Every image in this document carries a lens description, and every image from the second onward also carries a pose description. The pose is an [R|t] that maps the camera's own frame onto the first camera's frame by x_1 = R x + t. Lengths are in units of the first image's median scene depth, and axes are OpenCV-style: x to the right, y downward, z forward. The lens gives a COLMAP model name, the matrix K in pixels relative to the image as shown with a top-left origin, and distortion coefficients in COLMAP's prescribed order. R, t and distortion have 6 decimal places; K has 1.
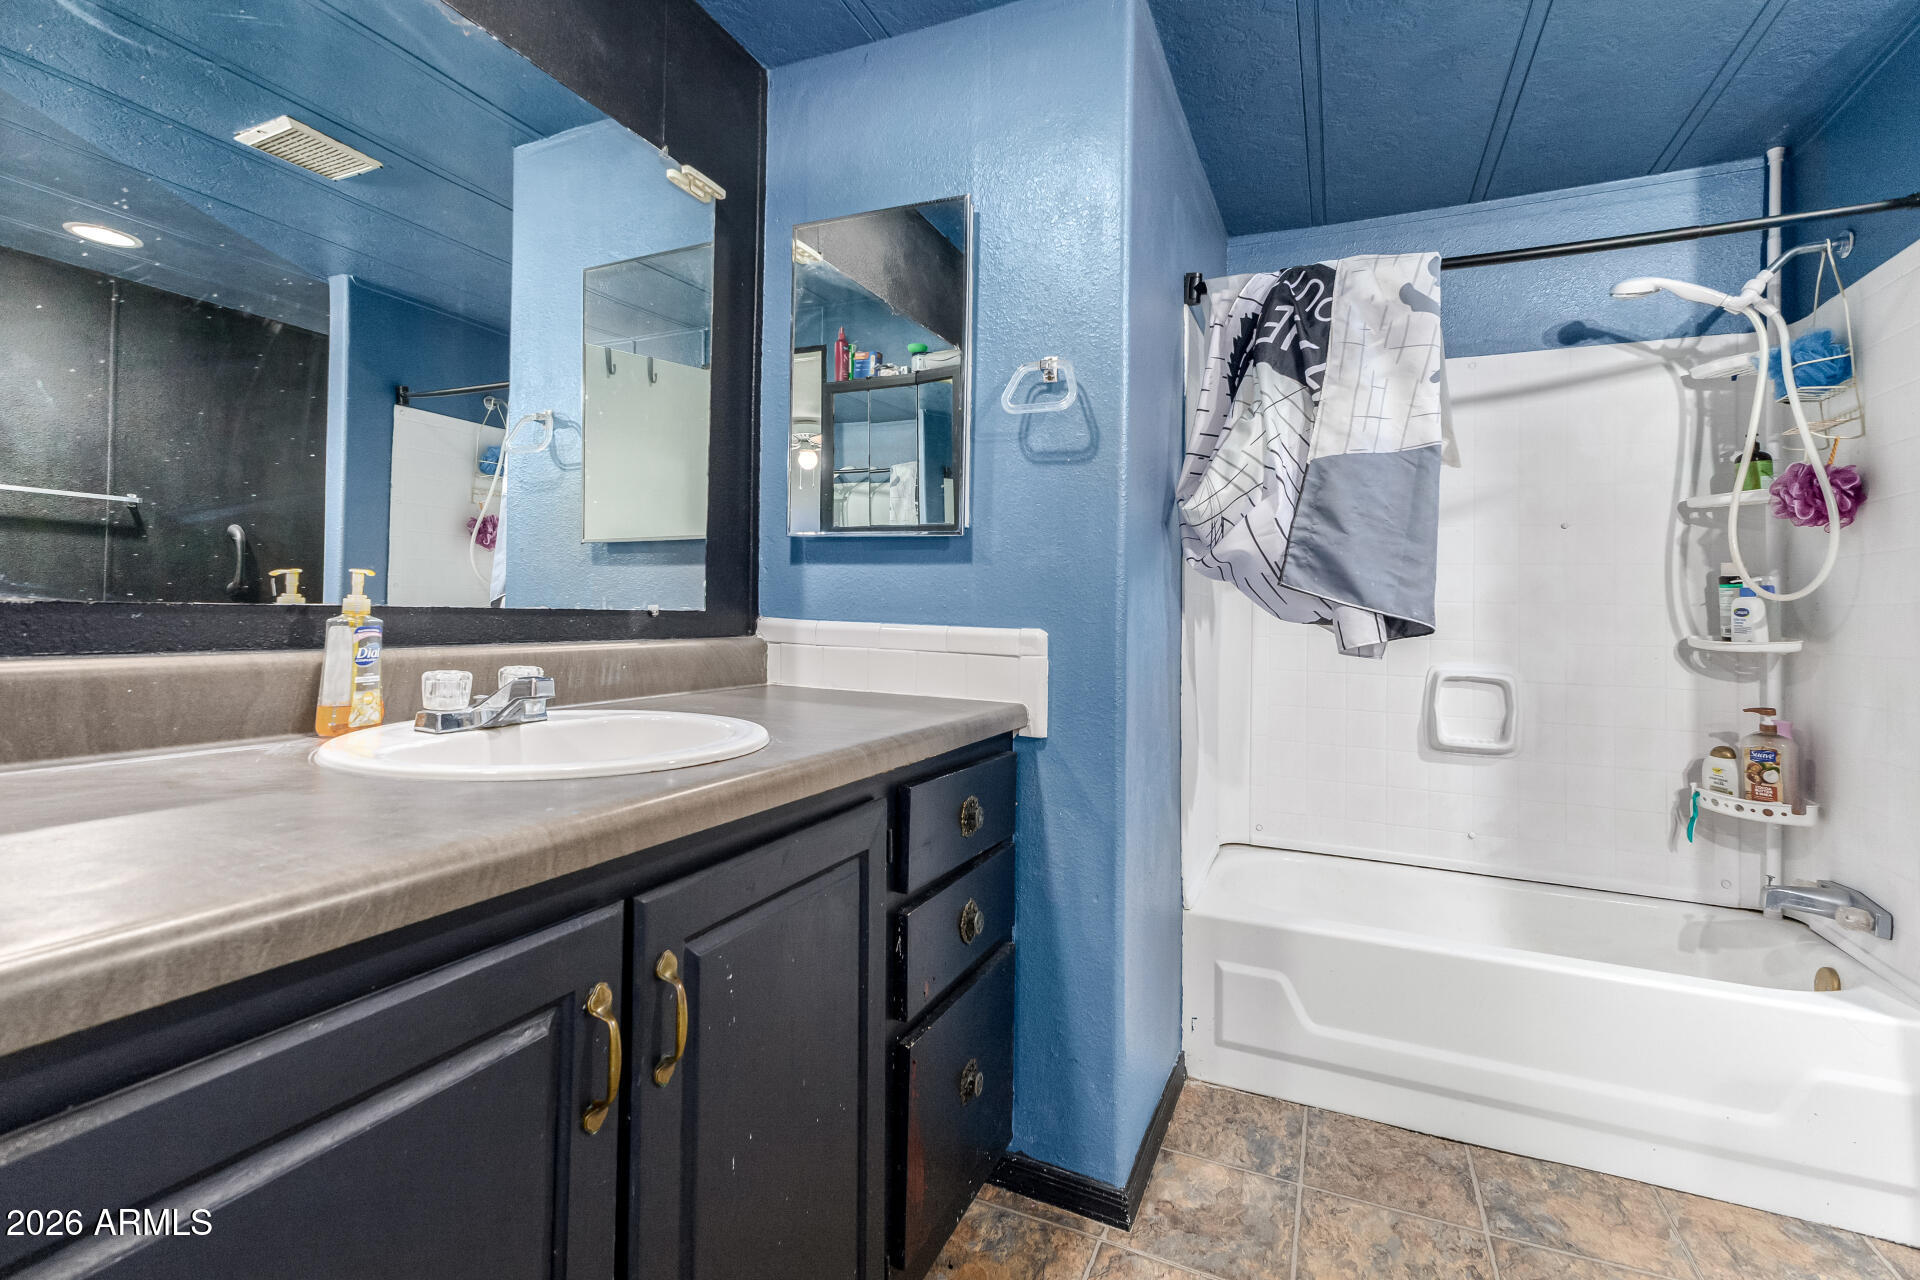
lens RADIAL K [[847.2, 0, 959.8], [0, 847.2, 625.8], [0, 0, 1]] dist [0.009961, -0.000815]
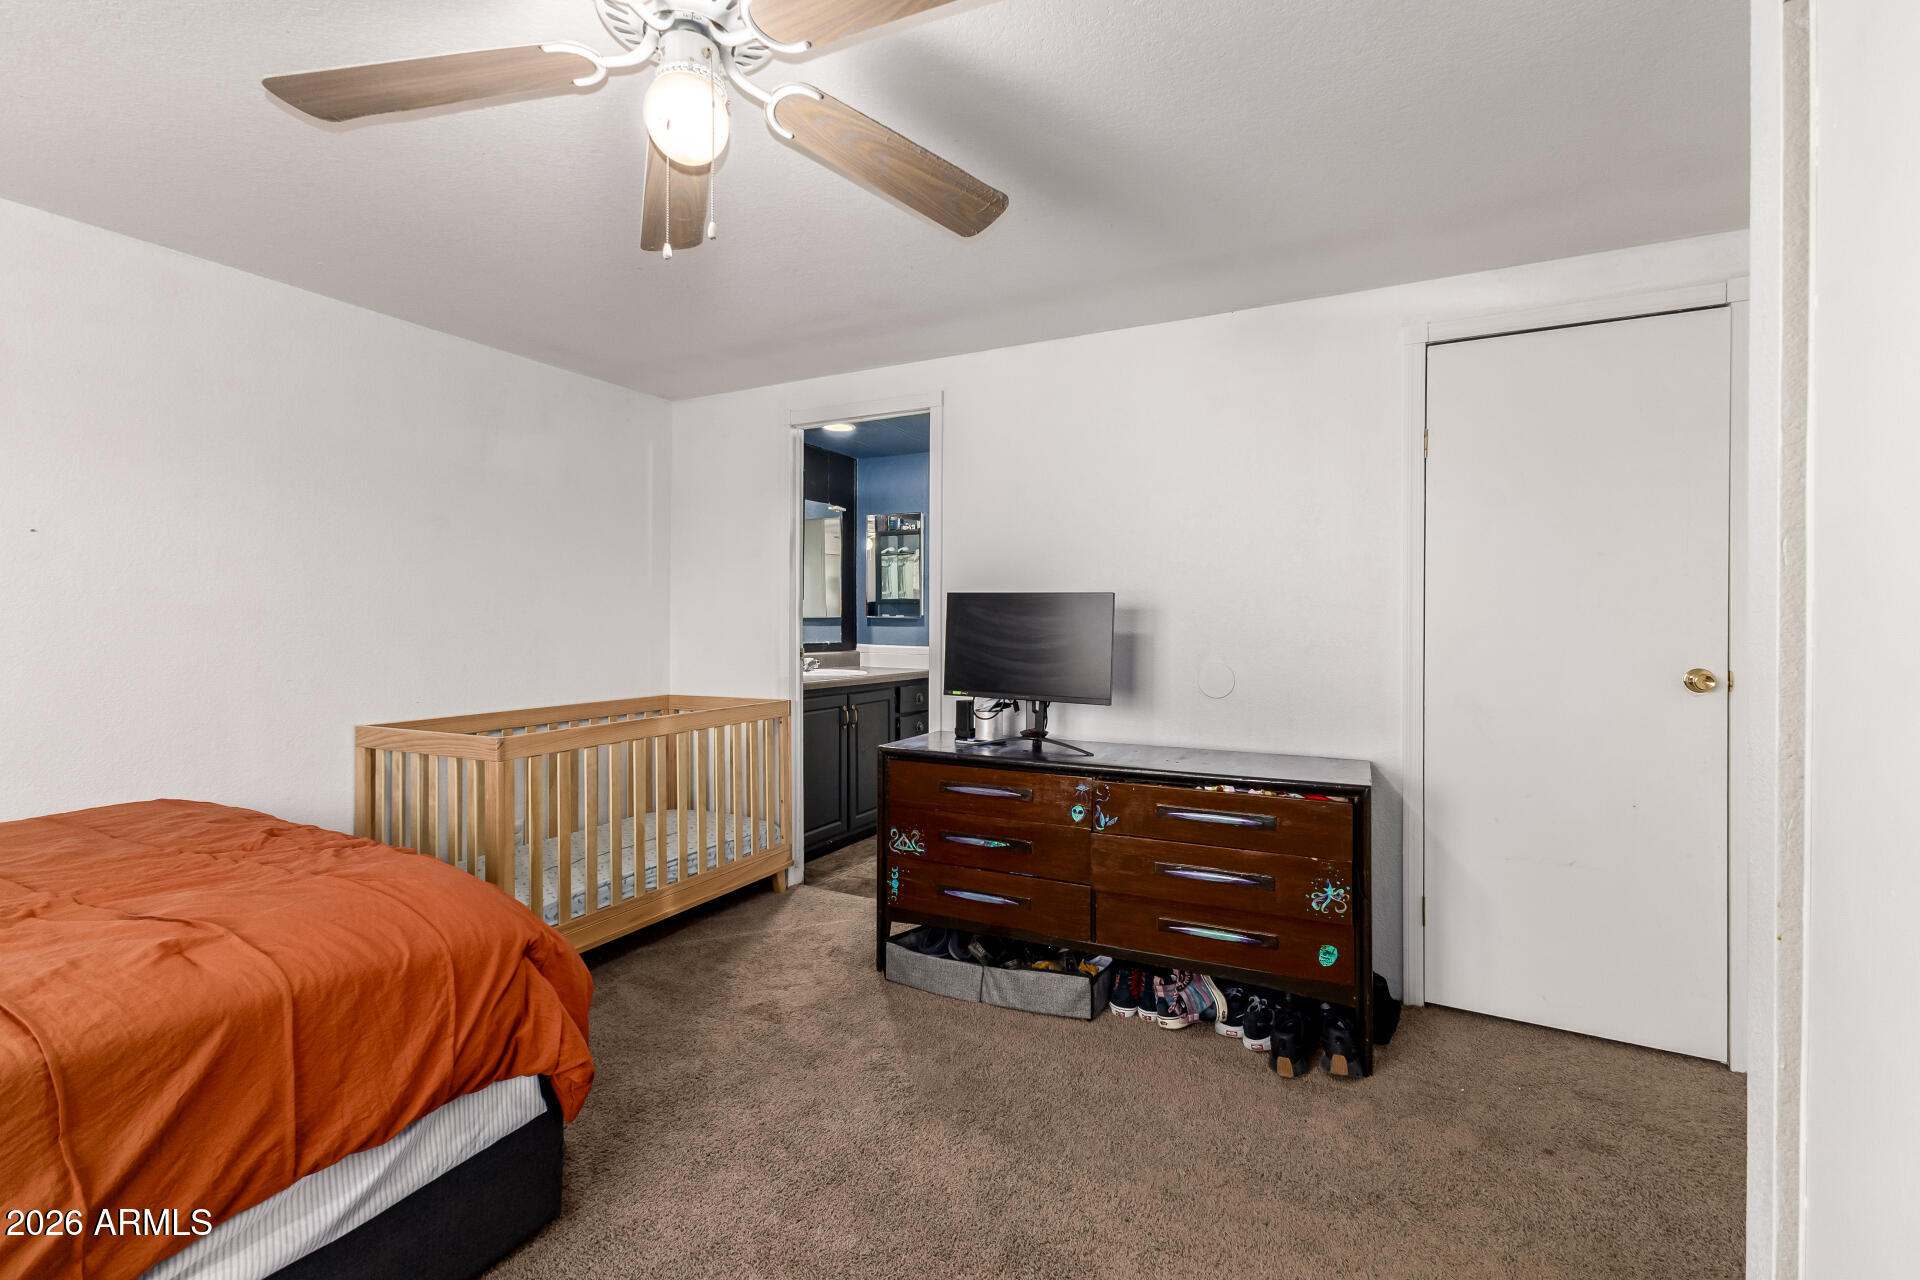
lens RADIAL K [[847.2, 0, 961.8], [0, 847.2, 630.9], [0, 0, 1]] dist [0.009961, -0.000815]
pose [[0.998249, -0.013730, -0.057537, 0.329237], [0.013341, 0.999886, -0.007140, -0.031857], [0.057629, 0.006360, 0.998318, -2.117868]]
